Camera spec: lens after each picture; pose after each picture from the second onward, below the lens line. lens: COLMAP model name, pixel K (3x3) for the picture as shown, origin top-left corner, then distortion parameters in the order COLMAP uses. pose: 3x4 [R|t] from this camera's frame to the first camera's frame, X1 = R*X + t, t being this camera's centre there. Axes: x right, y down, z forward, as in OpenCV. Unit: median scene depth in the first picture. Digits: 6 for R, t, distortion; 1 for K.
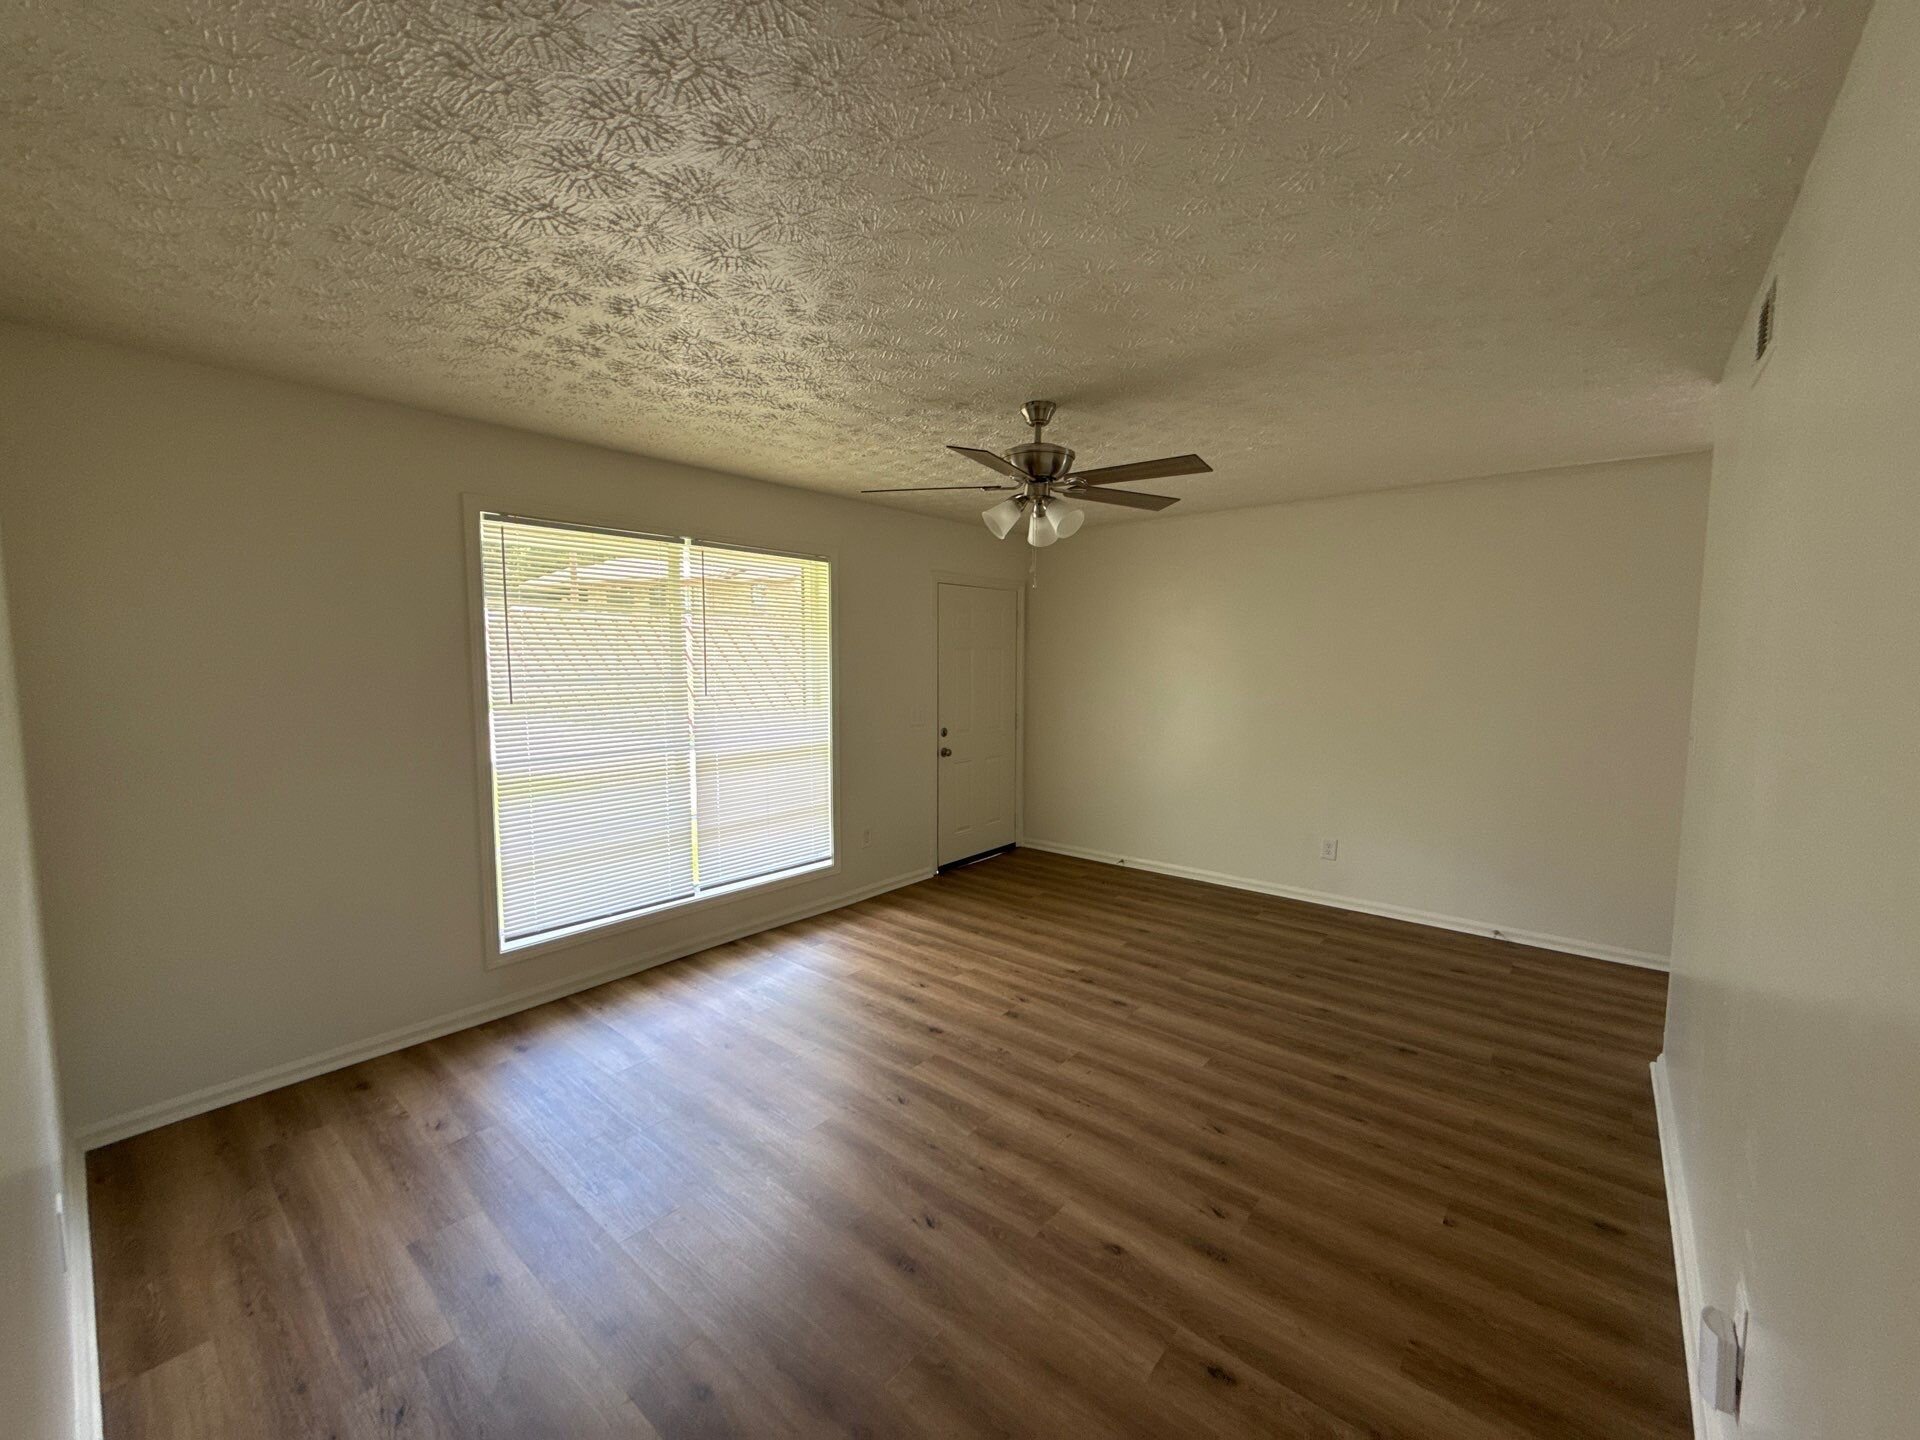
lens RADIAL K [[761.0, 0, 964.8], [0, 761.0, 716.9], [0, 0, 1]] dist [0.000545, -0.000087]
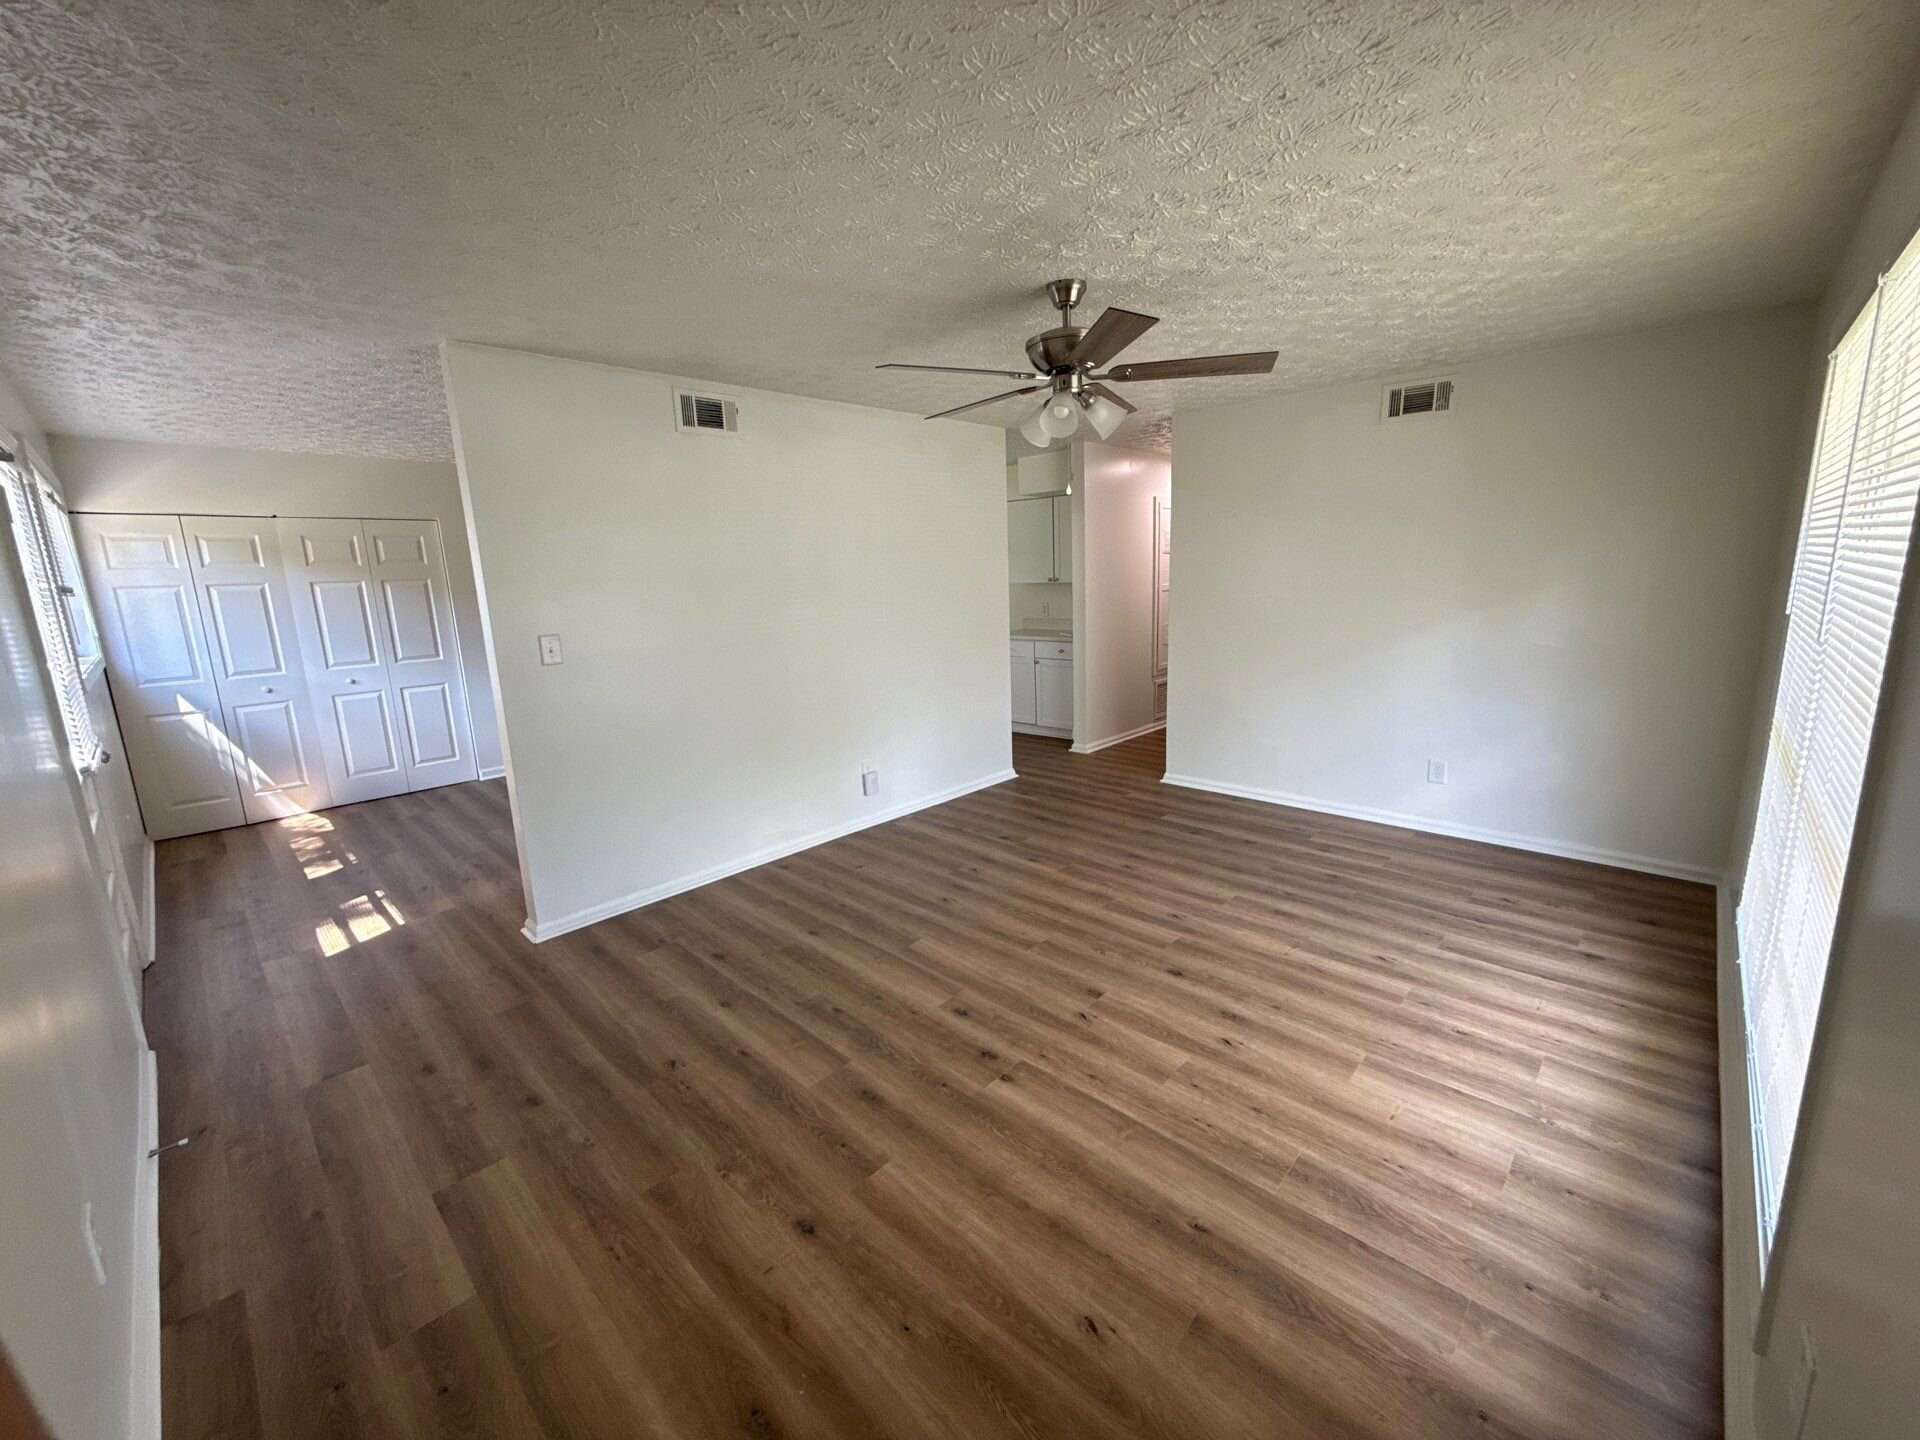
lens RADIAL K [[761.0, 0, 964.8], [0, 761.0, 716.9], [0, 0, 1]] dist [0.000545, -0.000087]
pose [[-0.997610, 0.020559, 0.065961, 0.133732], [0.037852, 0.961309, 0.272860, -0.136978], [-0.057800, 0.274705, -0.959790, 1.613778]]
